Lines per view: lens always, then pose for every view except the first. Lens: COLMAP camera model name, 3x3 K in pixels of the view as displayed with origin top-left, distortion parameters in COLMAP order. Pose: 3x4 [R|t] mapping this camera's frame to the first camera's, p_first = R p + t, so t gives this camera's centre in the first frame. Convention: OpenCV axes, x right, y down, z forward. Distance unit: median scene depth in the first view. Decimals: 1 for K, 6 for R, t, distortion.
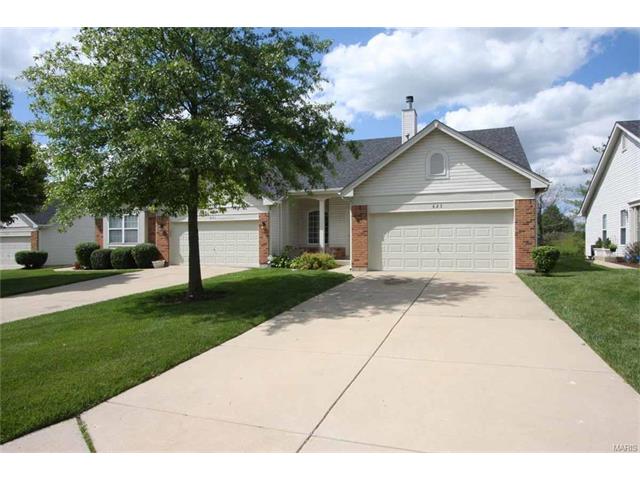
lens RADIAL K [[431.7, 0, 320.0], [0, 431.7, 240.0], [0, 0, 1]] dist [0.000827, 0.000079]
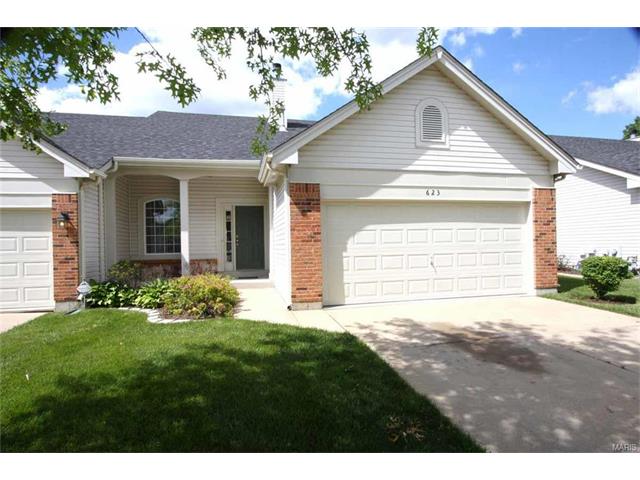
lens RADIAL K [[355.8, 0, 321.4], [0, 355.8, 241.7], [0, 0, 1]] dist [-0.003482, -0.000356]
pose [[0.843130, -0.009014, 0.537634, -0.125234], [0.006878, 0.999958, 0.005980, -0.012539], [-0.537666, -0.001344, 0.843157, 0.631595]]
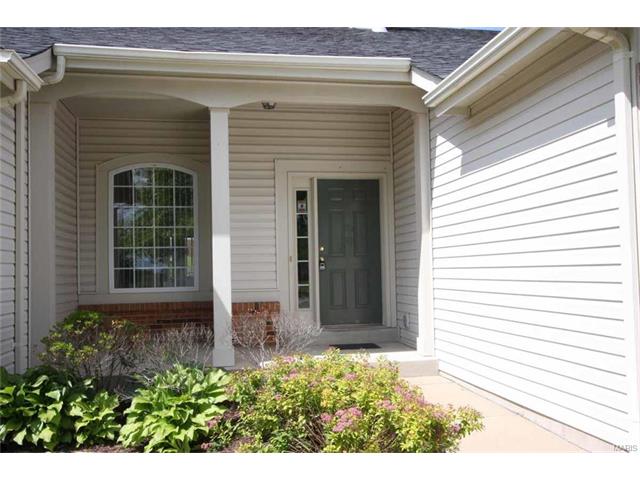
lens RADIAL K [[579.0, 0, 320.0], [0, 579.0, 240.0], [0, 0, 1]] dist [0.006746, 0.020332]
pose [[0.867388, 0.009954, 0.497534, -0.134531], [0.009404, 0.999294, -0.036388, -0.009741], [-0.497544, 0.036241, 0.866681, 0.891164]]
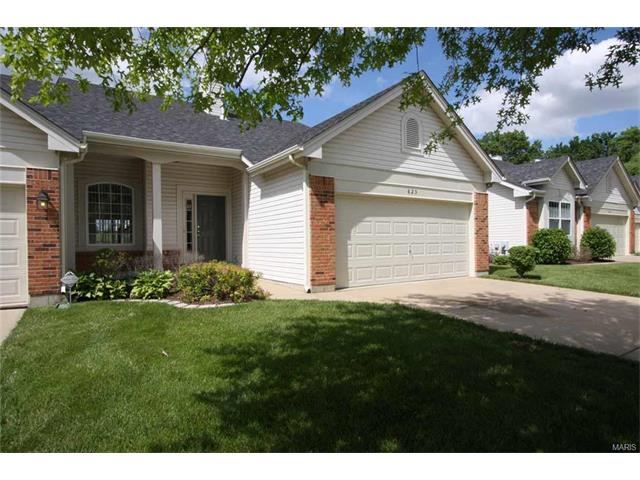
lens RADIAL K [[368.9, 0, 320.0], [0, 368.9, 240.0], [0, 0, 1]] dist [-0.001307, -0.000180]
pose [[0.612080, 0.001174, 0.790795, -0.299124], [-0.005395, 0.999982, 0.002691, 0.001999], [-0.790778, -0.005913, 0.612075, 0.709033]]
